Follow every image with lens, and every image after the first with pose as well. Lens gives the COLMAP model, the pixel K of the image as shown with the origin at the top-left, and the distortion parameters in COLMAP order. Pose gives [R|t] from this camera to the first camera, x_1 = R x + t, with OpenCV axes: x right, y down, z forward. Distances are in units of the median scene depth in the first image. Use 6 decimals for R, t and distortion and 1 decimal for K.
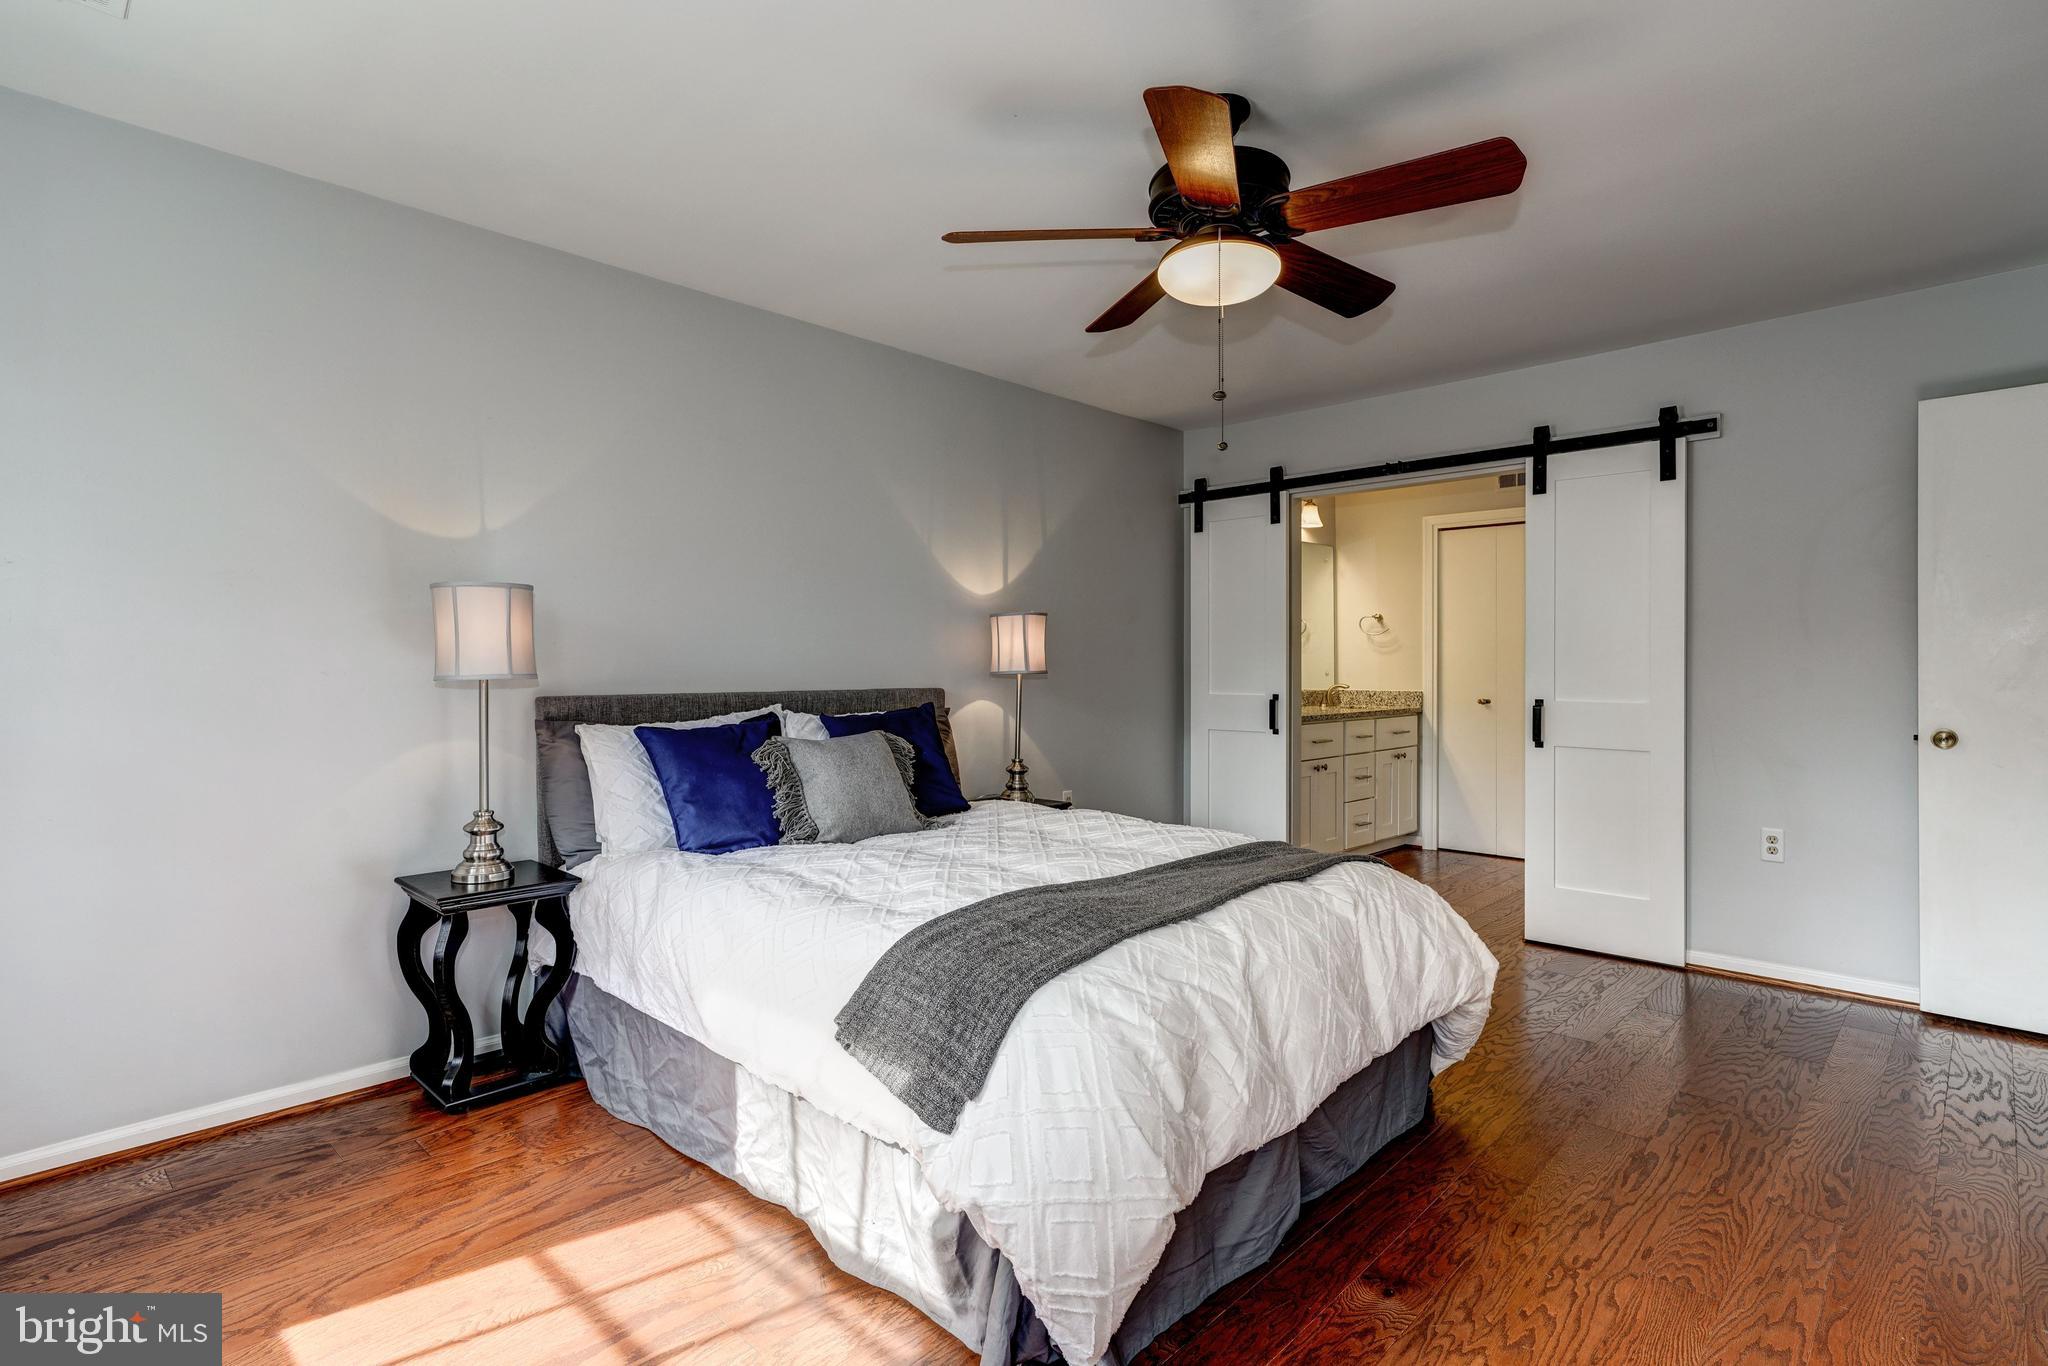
lens RADIAL K [[987.2, 0, 1038.6], [0, 987.2, 684.1], [0, 0, 1]] dist [0.002359, 0.000659]
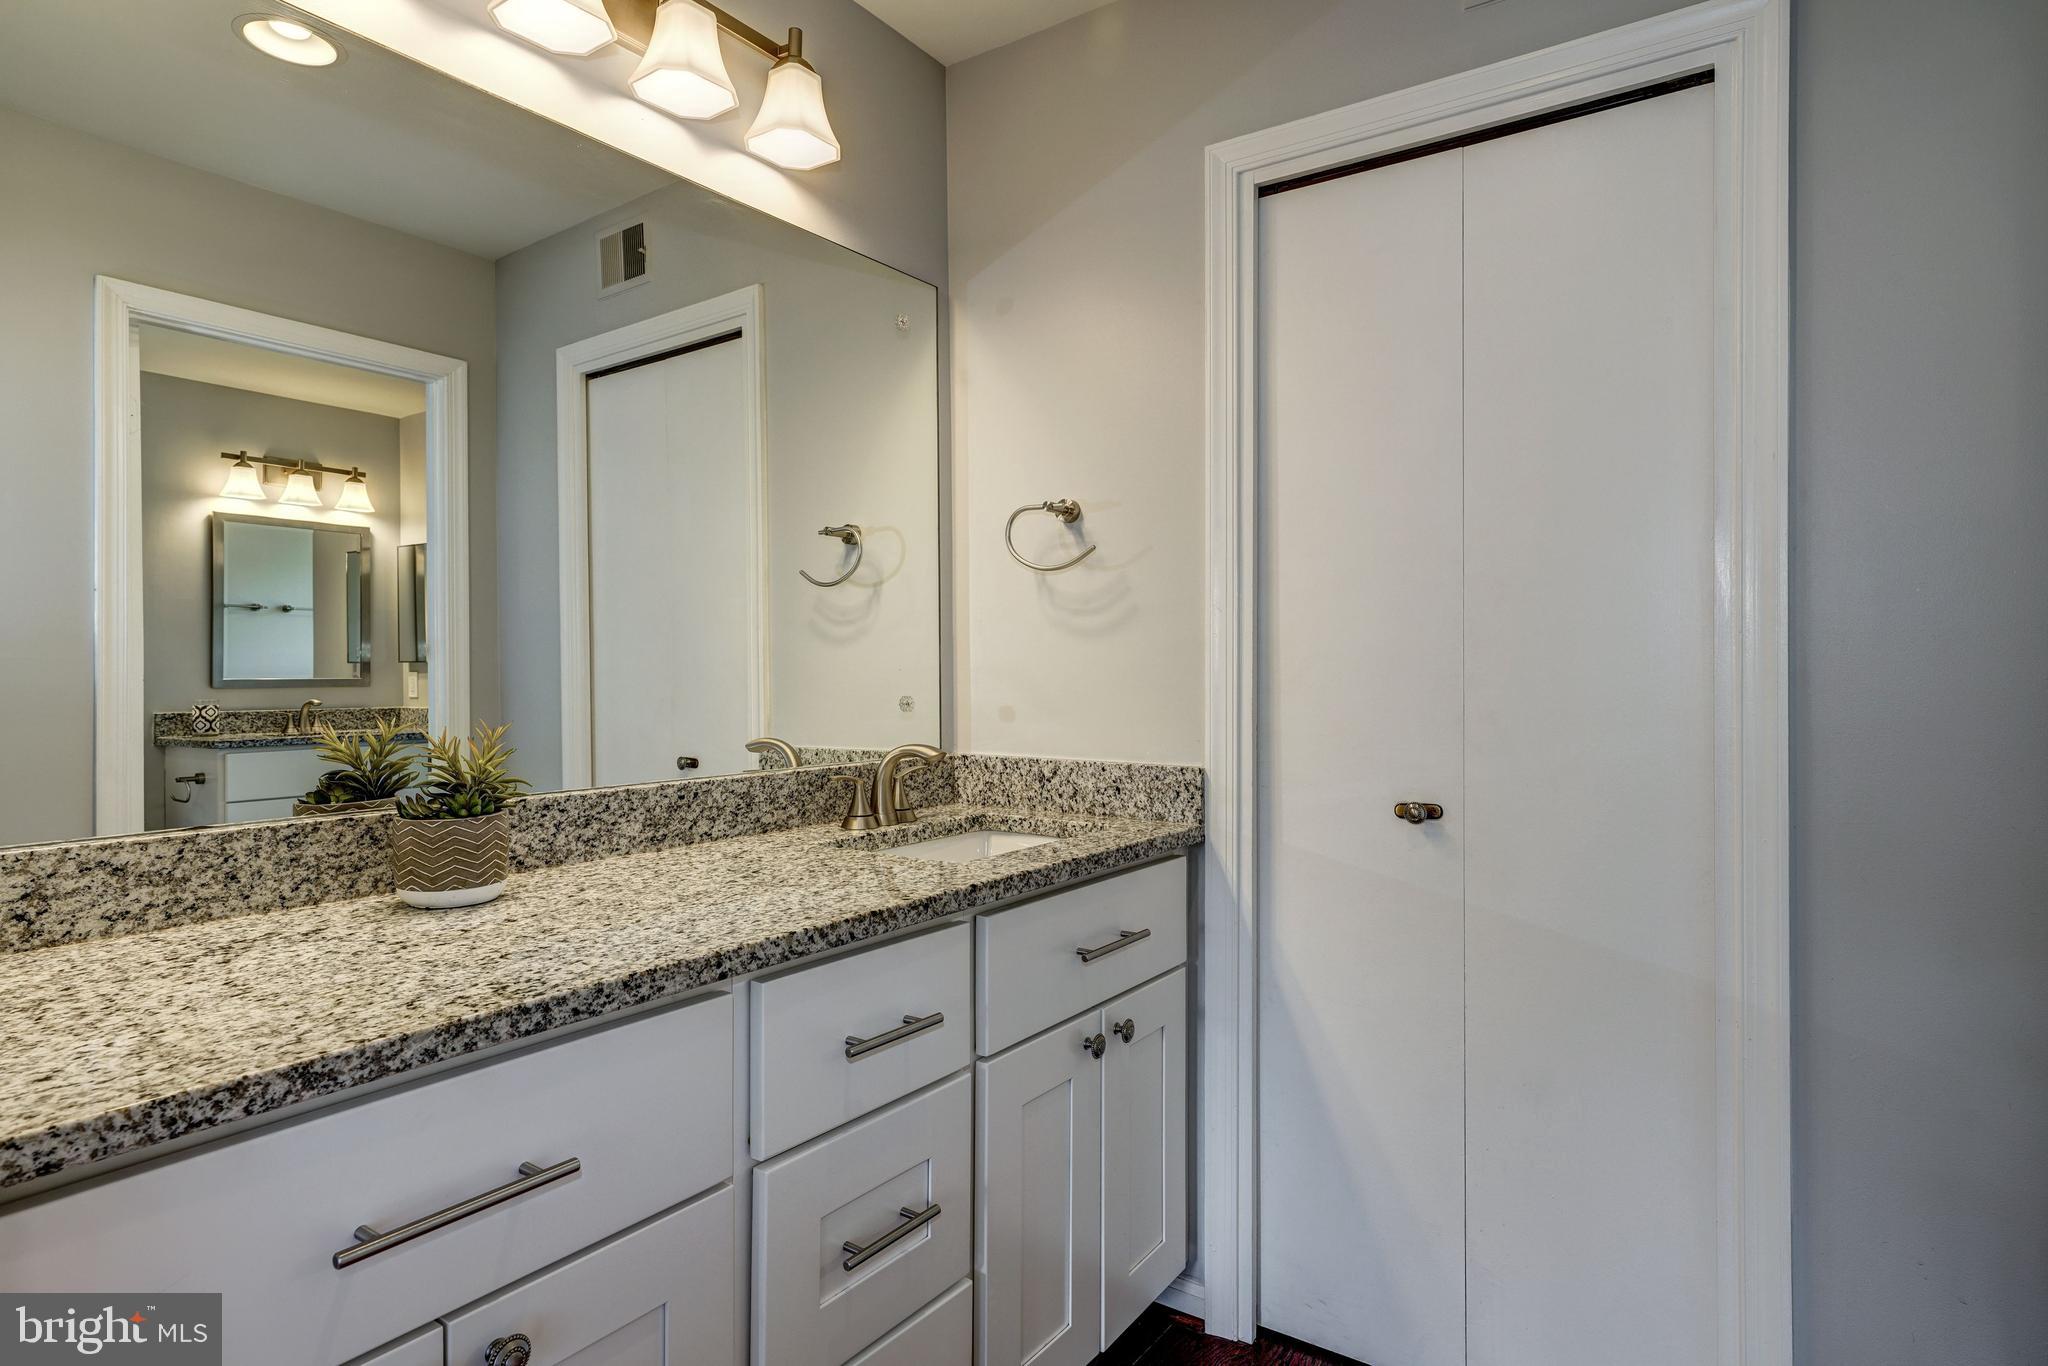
lens RADIAL K [[1078.3, 0, 1015.0], [0, 1078.3, 675.5], [0, 0, 1]] dist [0.007032, 0.001343]
pose [[0.990412, 0.000428, 0.138144, 0.293597], [-0.000049, 0.999996, -0.002749, -0.018142], [-0.138145, 0.002715, 0.990408, 0.705368]]
